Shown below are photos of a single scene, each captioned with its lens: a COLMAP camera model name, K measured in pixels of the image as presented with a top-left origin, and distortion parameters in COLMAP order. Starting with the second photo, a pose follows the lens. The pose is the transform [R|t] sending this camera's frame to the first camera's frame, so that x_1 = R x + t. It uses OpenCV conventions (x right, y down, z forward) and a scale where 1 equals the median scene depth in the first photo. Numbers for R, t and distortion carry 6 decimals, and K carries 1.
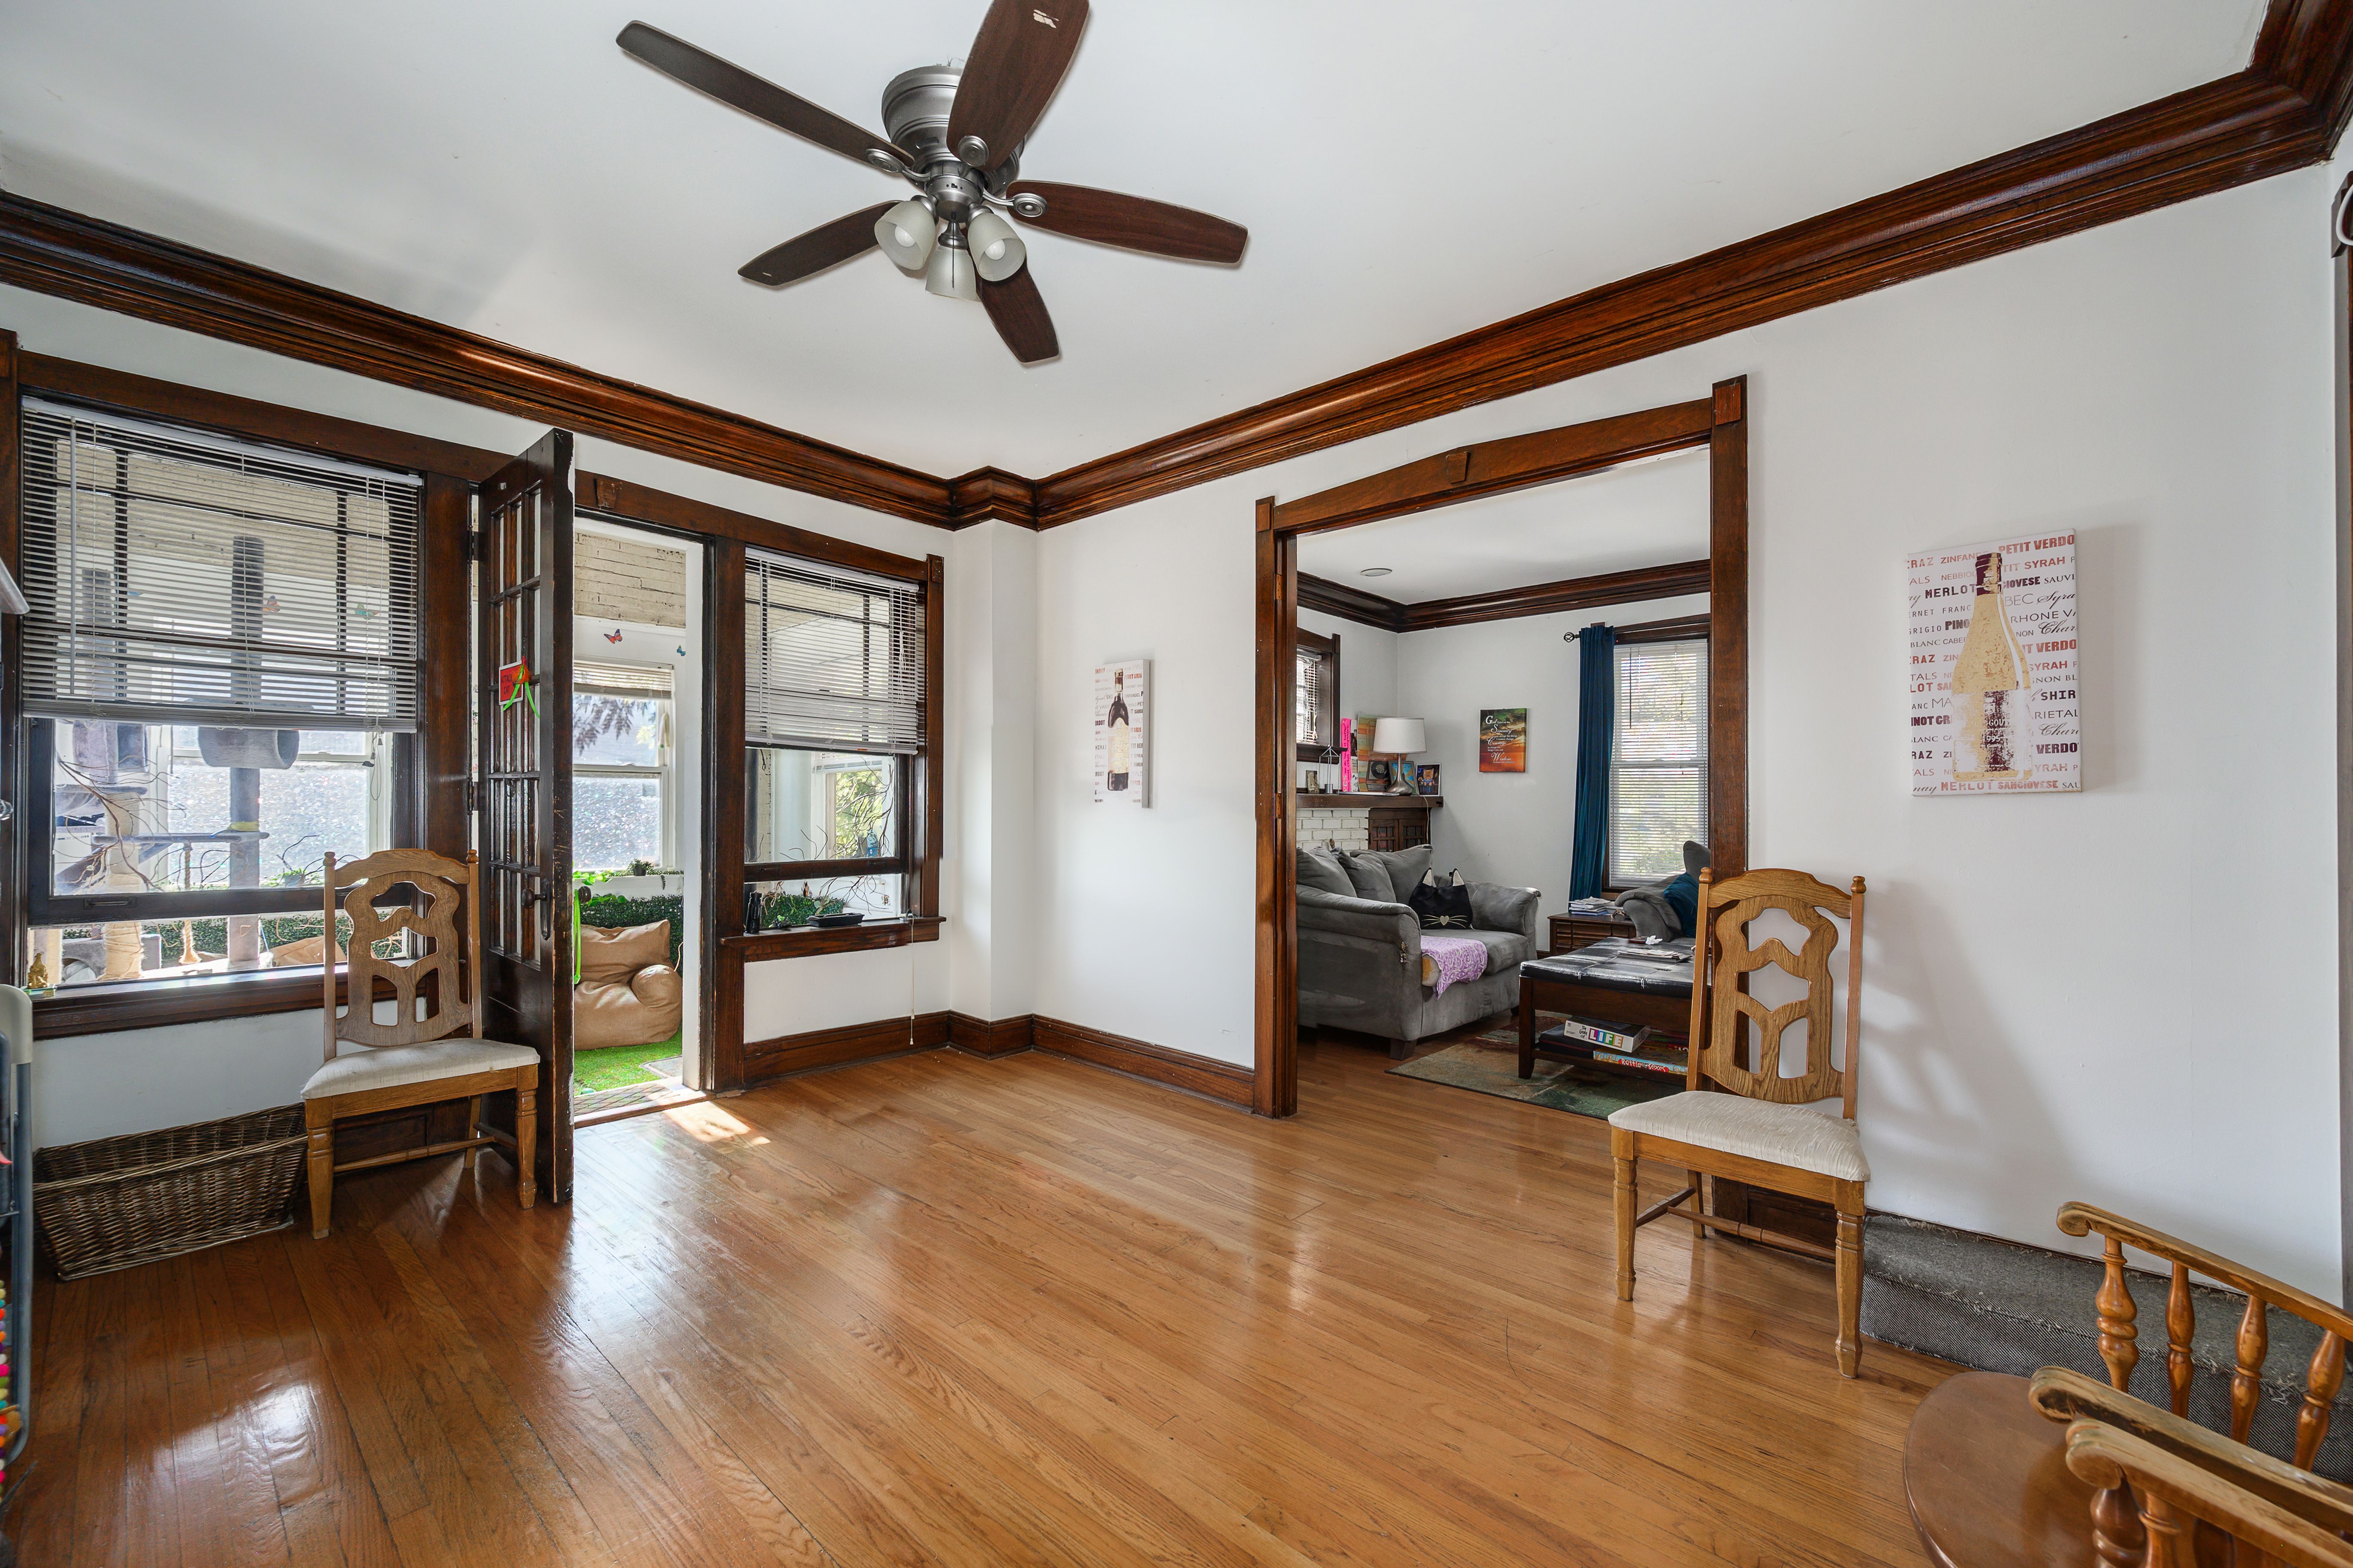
lens RADIAL K [[946.8, 0, 1176.5], [0, 946.8, 784.0], [0, 0, 1]] dist [0.056027, -0.000007]
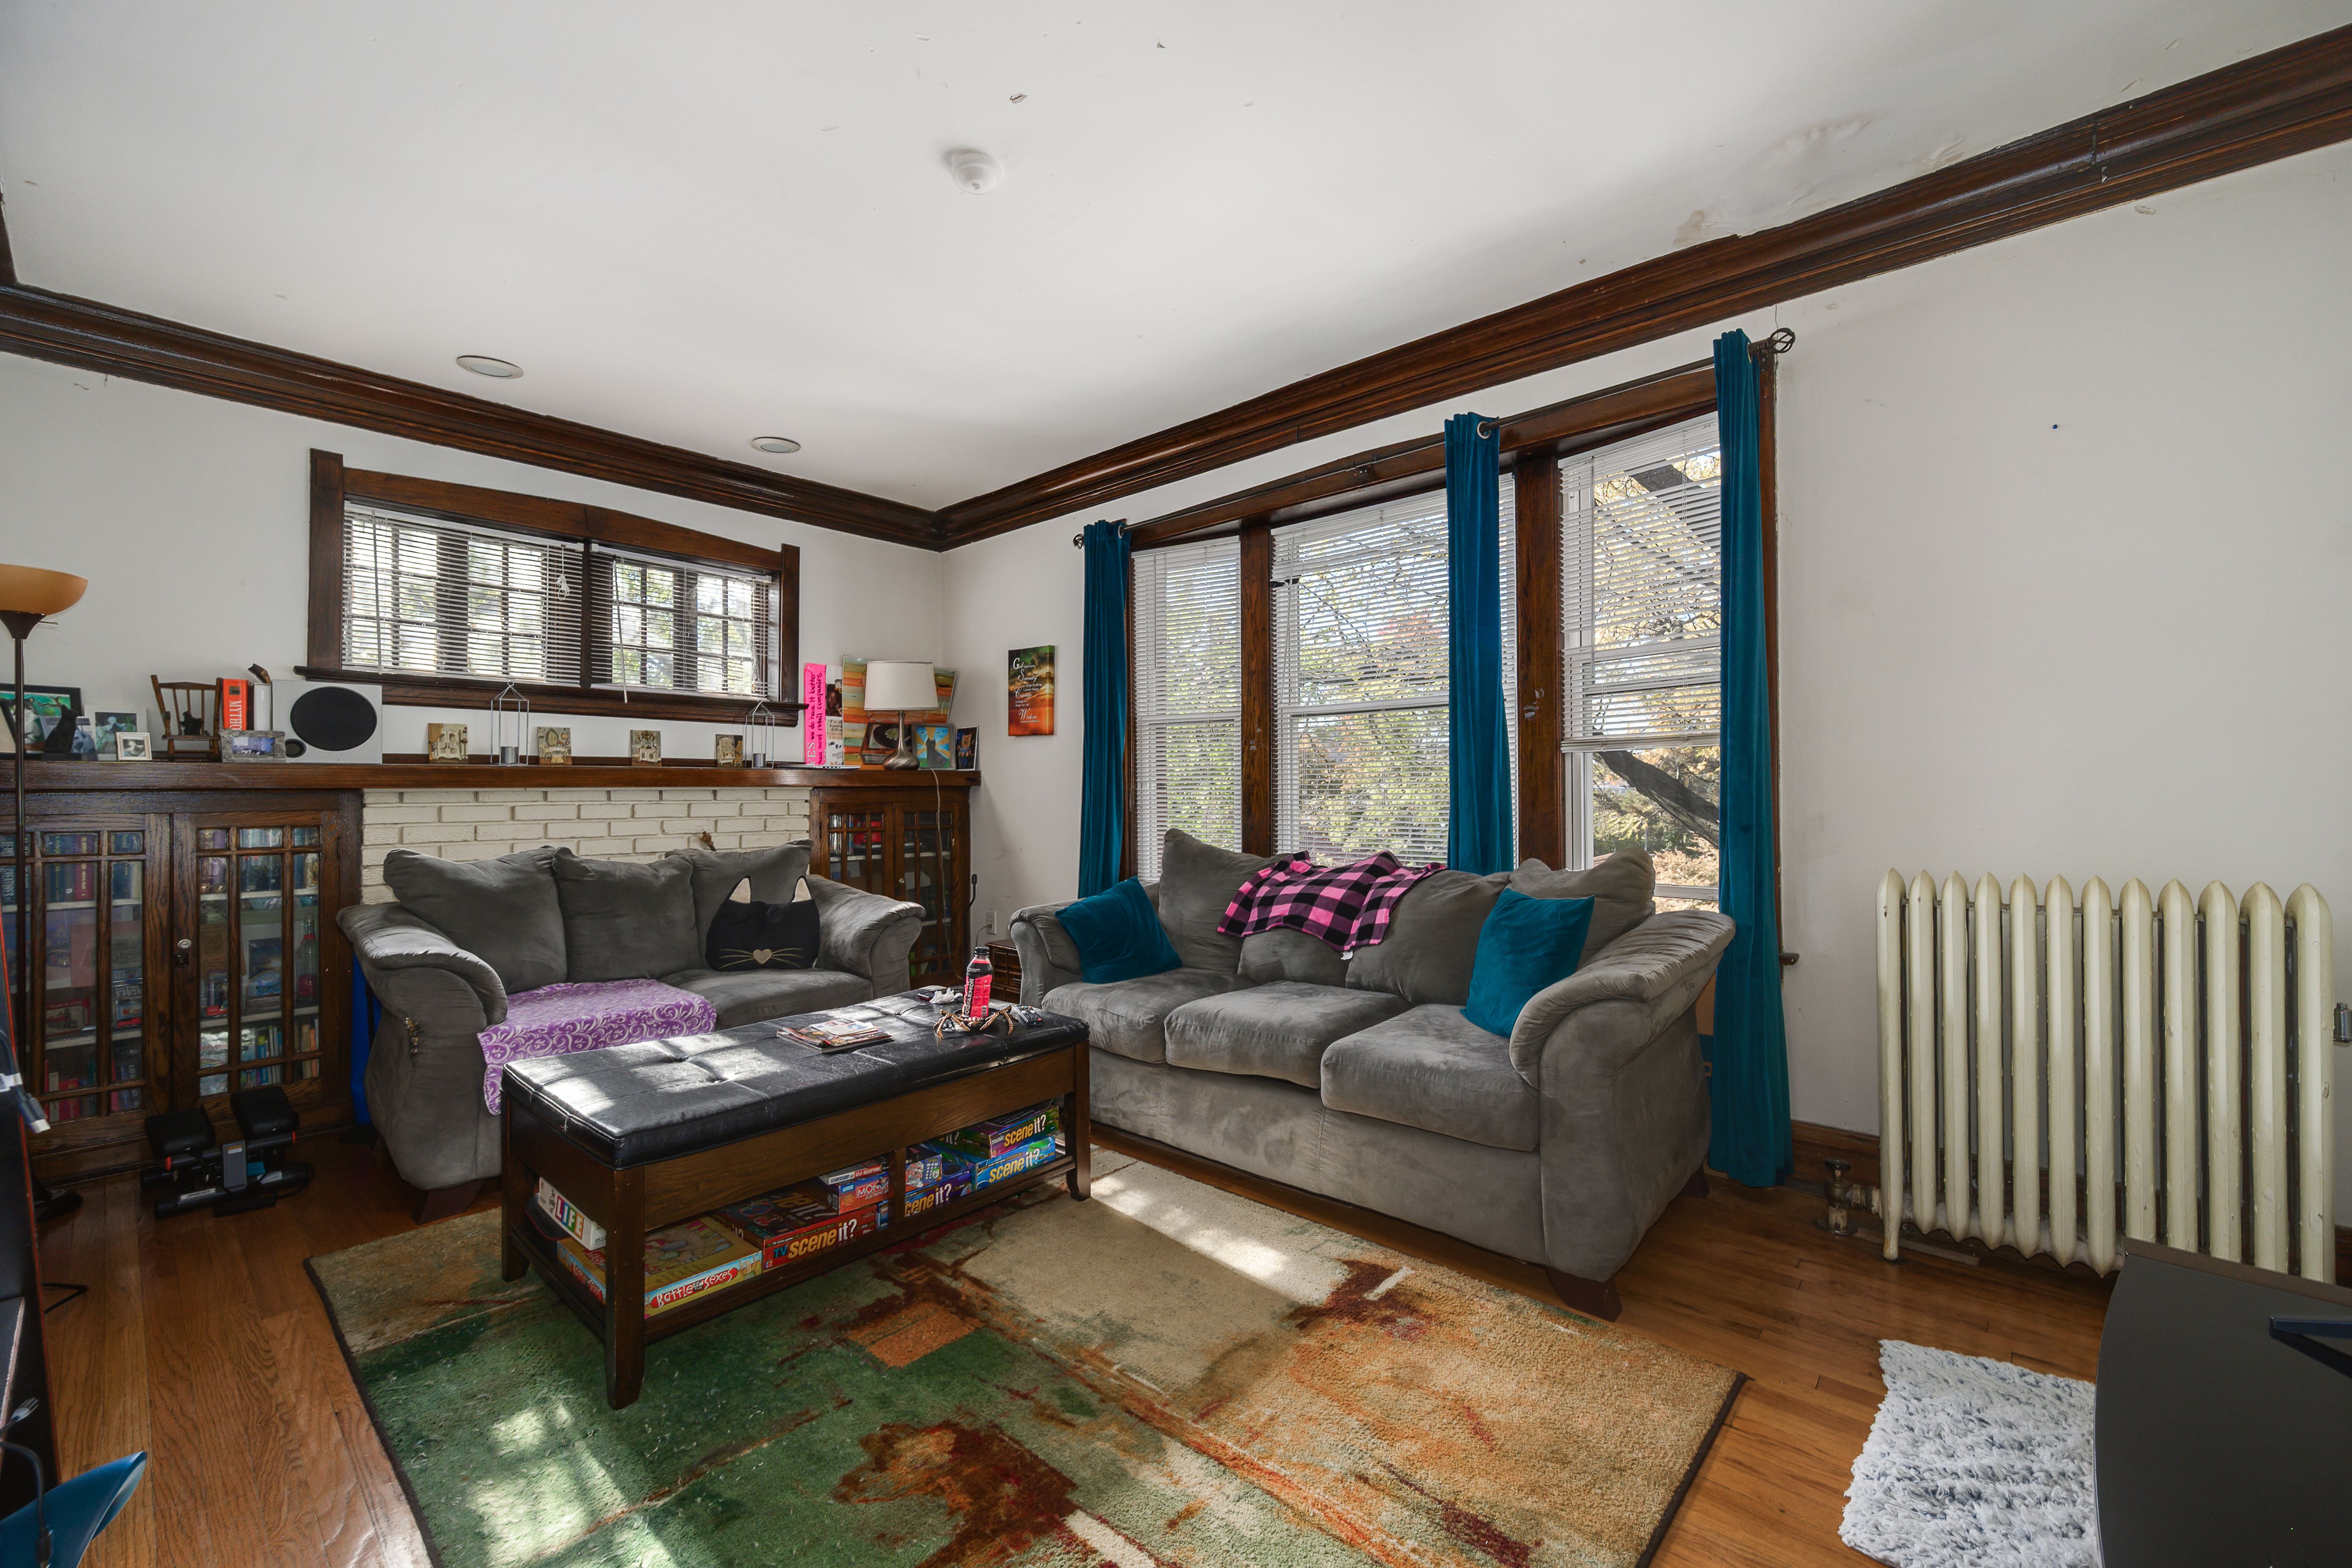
lens RADIAL K [[946.4, 0, 1176.0], [0, 946.4, 784.0], [0, 0, 1]] dist [0.056027, -0.000007]
pose [[0.999667, -0.012172, -0.022764, 0.467110], [0.012516, 0.999808, 0.015069, 0.015154], [0.022576, -0.015349, 0.999627, 0.282391]]
